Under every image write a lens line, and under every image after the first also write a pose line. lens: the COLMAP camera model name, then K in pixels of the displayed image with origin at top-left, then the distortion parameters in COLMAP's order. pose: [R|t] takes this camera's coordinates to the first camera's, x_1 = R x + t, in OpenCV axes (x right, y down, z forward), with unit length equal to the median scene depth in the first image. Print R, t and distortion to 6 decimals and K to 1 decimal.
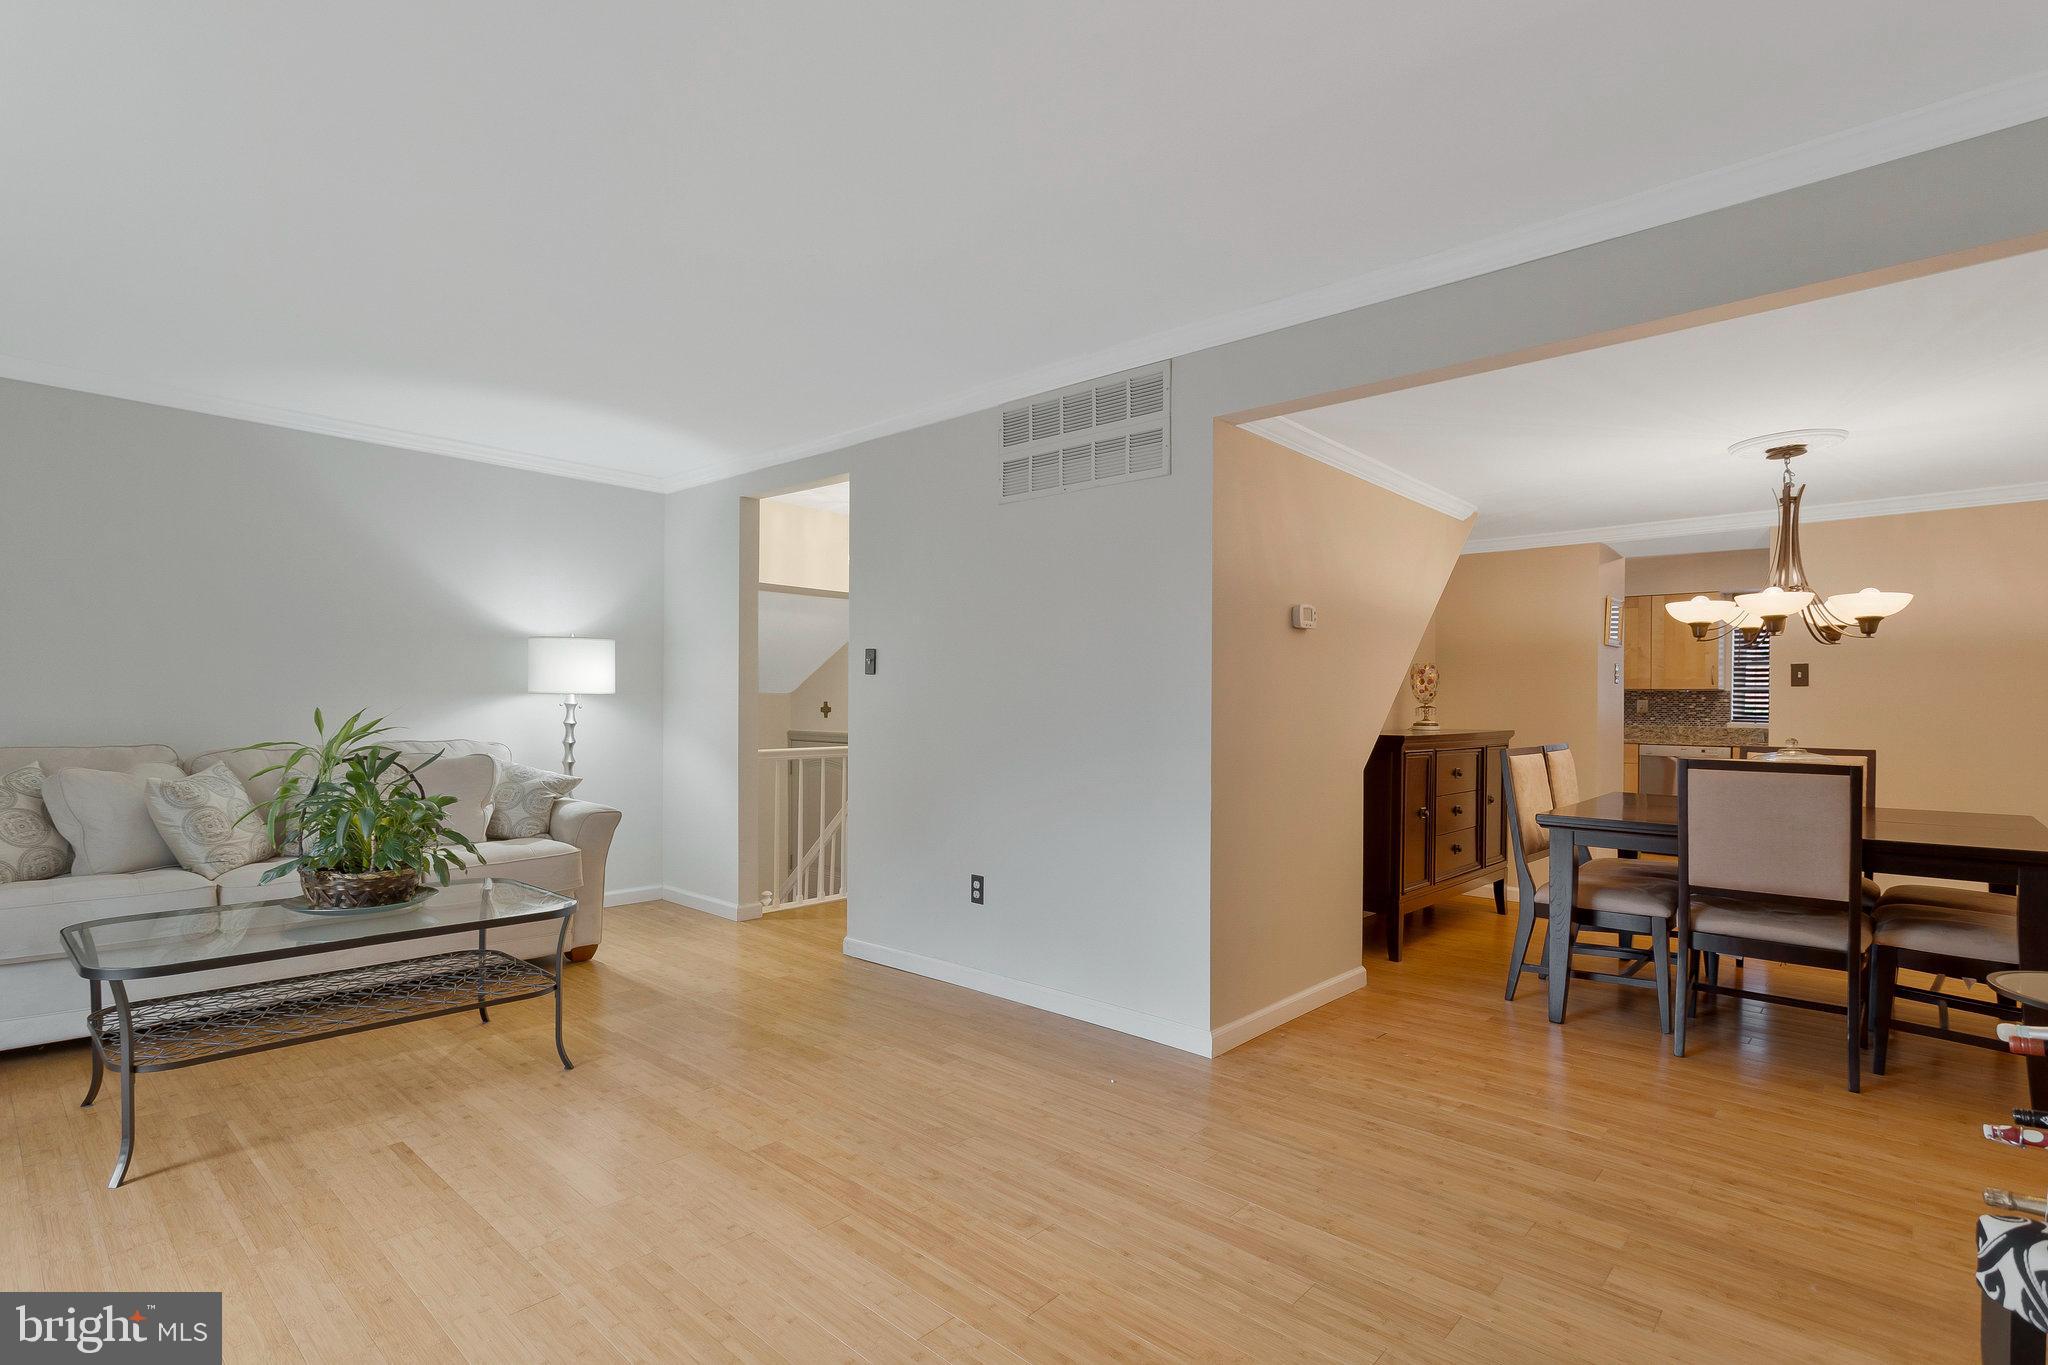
lens RADIAL K [[955.5, 0, 1014.6], [0, 955.5, 707.8], [0, 0, 1]] dist [0.002359, 0.000392]
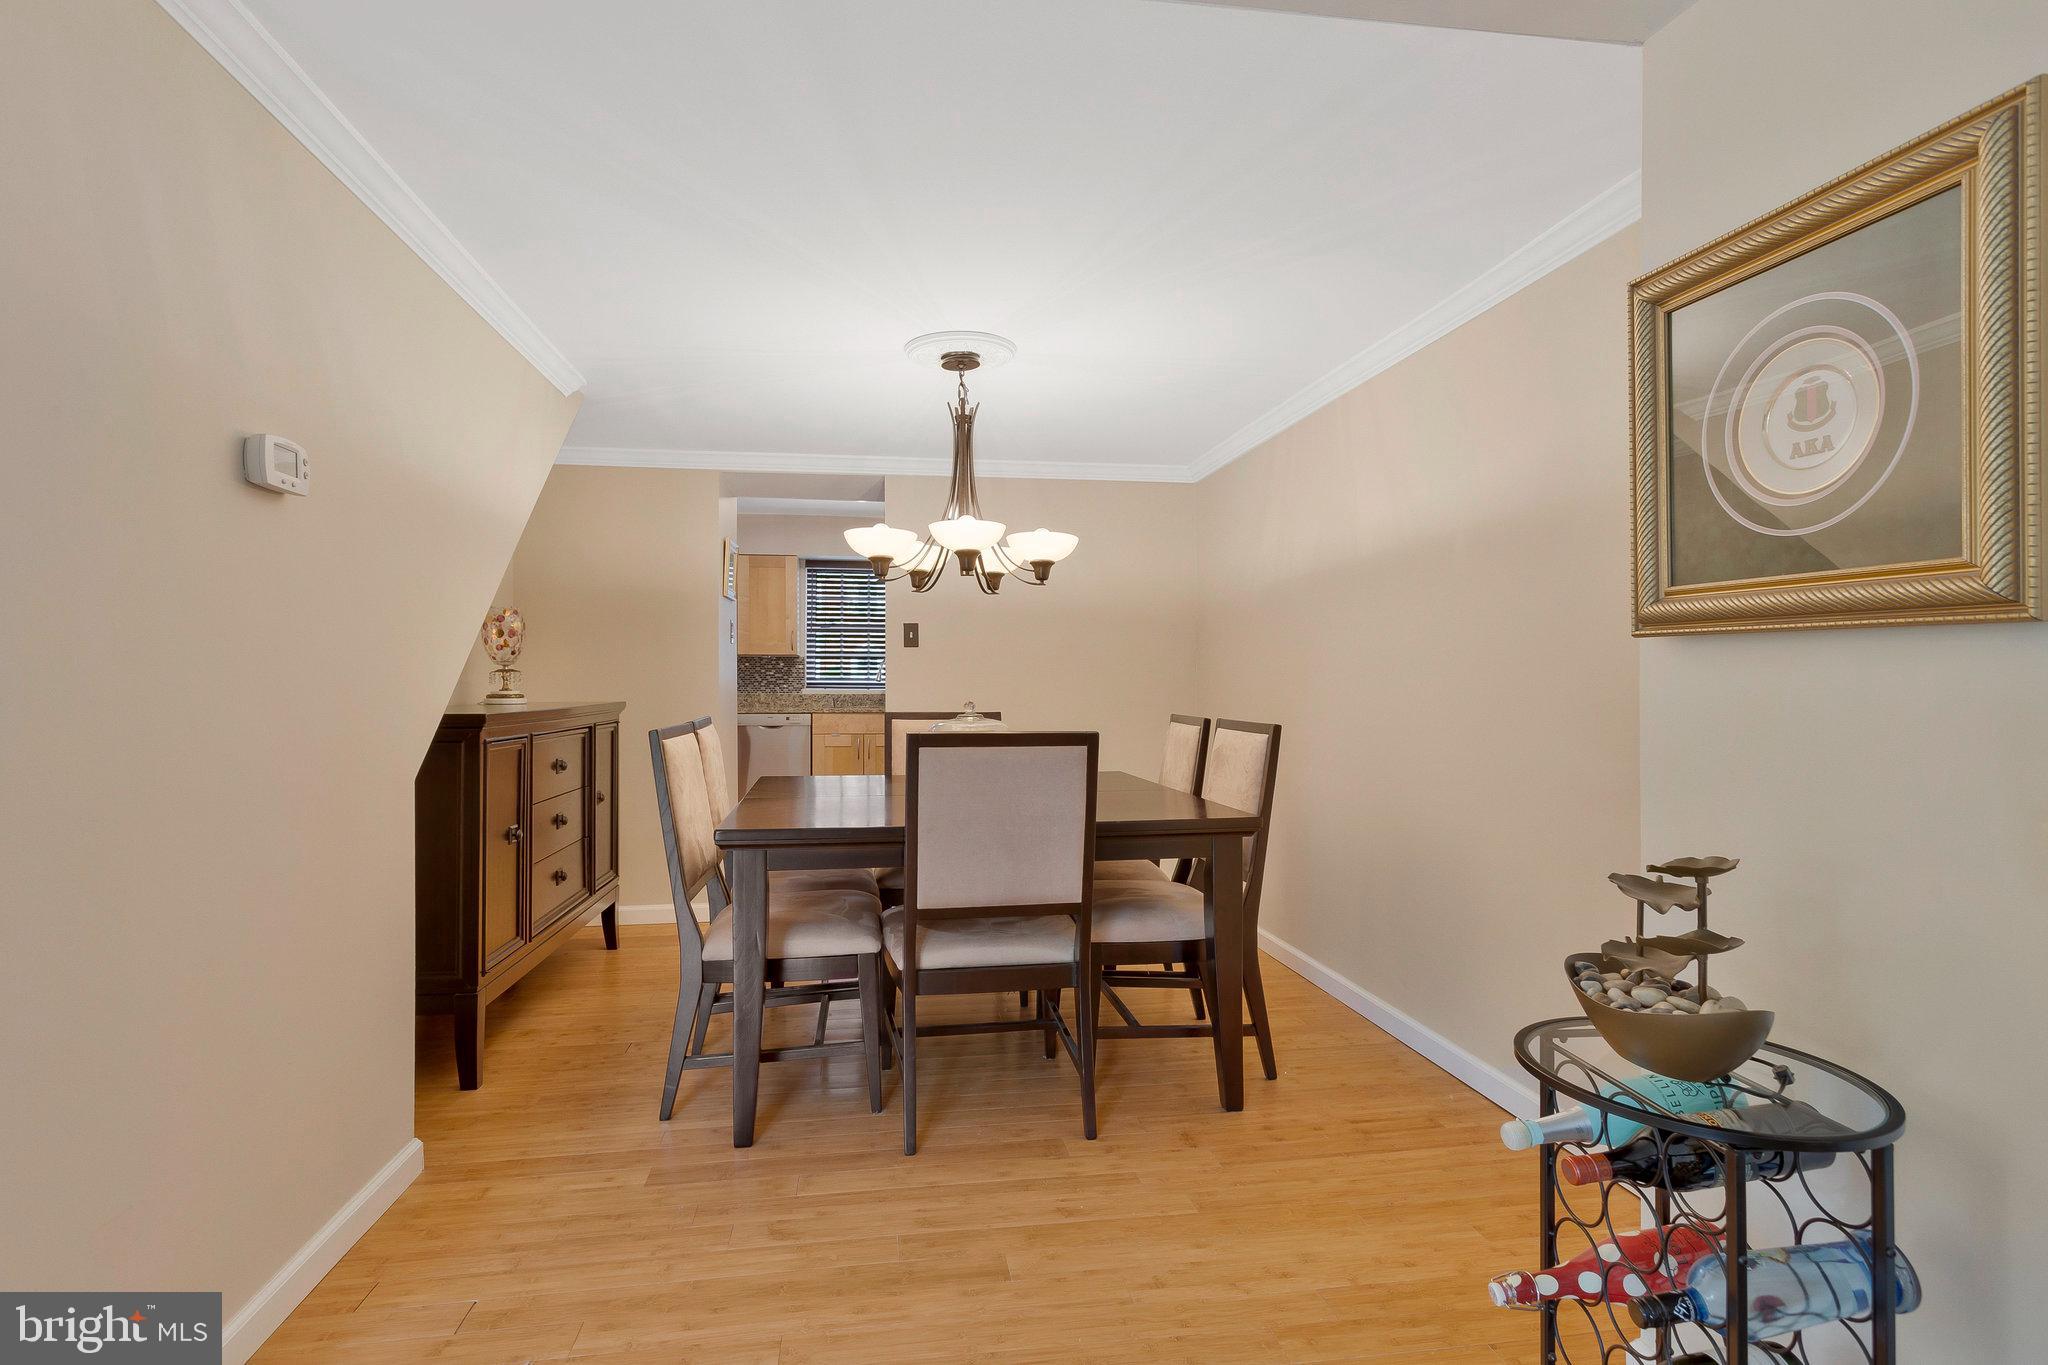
lens RADIAL K [[995.5, 0, 1014.2], [0, 995.5, 676.2], [0, 0, 1]] dist [0.002589, 0.001061]
pose [[0.615444, -0.004983, 0.788165, 0.119908], [0.008233, 0.999966, -0.000107, 0.008248], [-0.788137, 0.006555, 0.615464, 0.357747]]
